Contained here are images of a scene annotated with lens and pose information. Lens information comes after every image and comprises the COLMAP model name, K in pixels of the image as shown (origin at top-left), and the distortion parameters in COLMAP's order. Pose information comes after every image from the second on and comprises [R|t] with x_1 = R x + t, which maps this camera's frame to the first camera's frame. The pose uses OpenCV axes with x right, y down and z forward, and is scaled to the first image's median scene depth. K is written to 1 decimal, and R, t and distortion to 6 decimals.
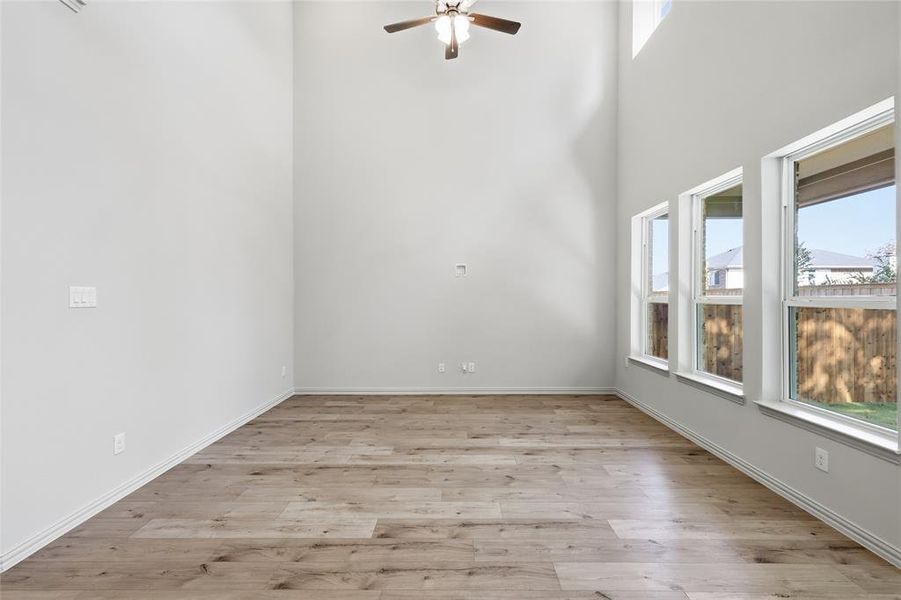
lens RADIAL K [[395.8, 0, 452.2], [0, 395.8, 296.9], [0, 0, 1]] dist [0.004658, 0.000476]
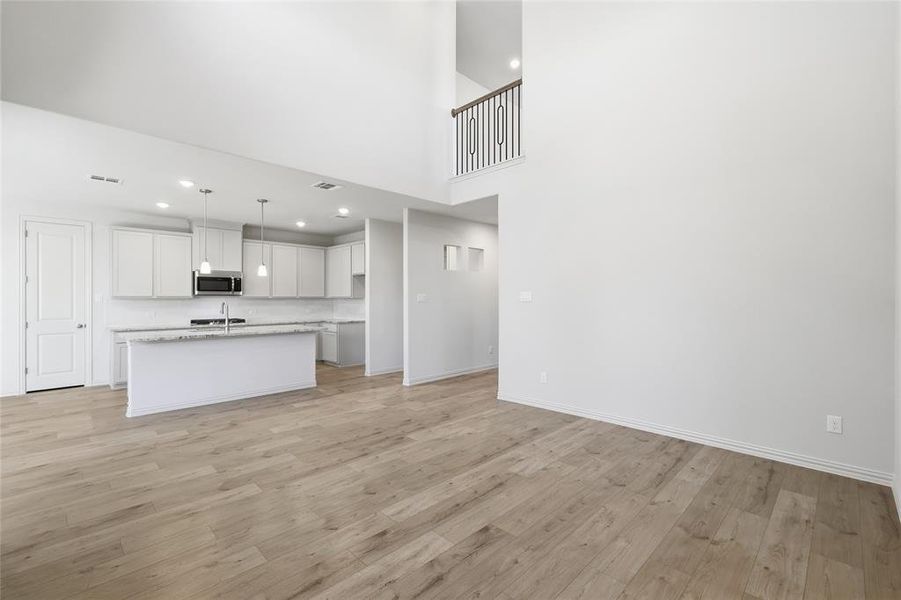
lens RADIAL K [[395.8, 0, 452.3], [0, 395.8, 298.3], [0, 0, 1]] dist [0.004658, 0.000476]
pose [[-0.698647, 0.003201, -0.715460, 0.593632], [0.002610, 0.999995, 0.001926, 0.002190], [0.715462, -0.000521, -0.698652, 1.575321]]
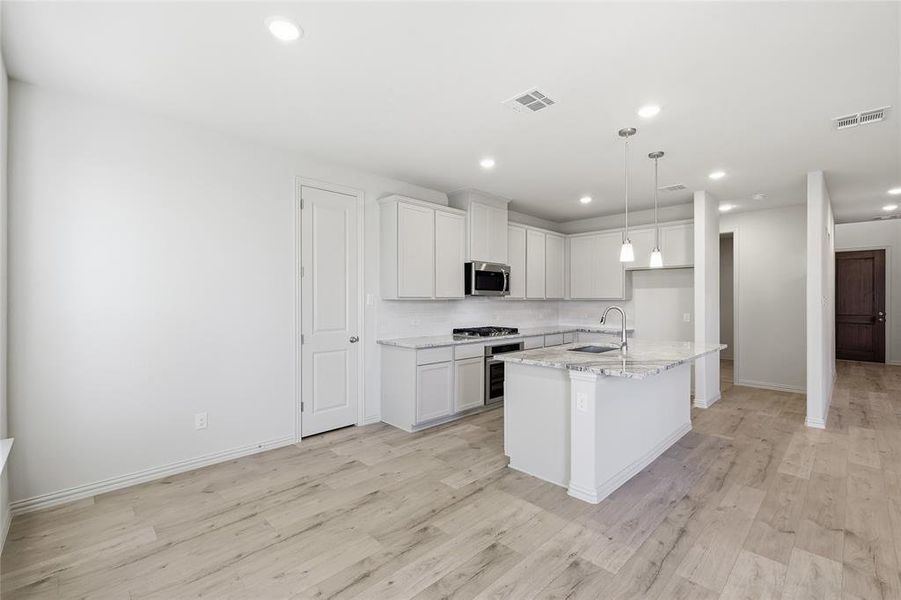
lens RADIAL K [[395.8, 0, 451.1], [0, 395.8, 298.4], [0, 0, 1]] dist [0.004658, 0.000476]
pose [[-0.702326, 0.000064, -0.711856, 1.157585], [-0.000921, 0.999999, 0.001000, -0.004619], [0.711855, 0.001358, -0.702325, 0.200586]]
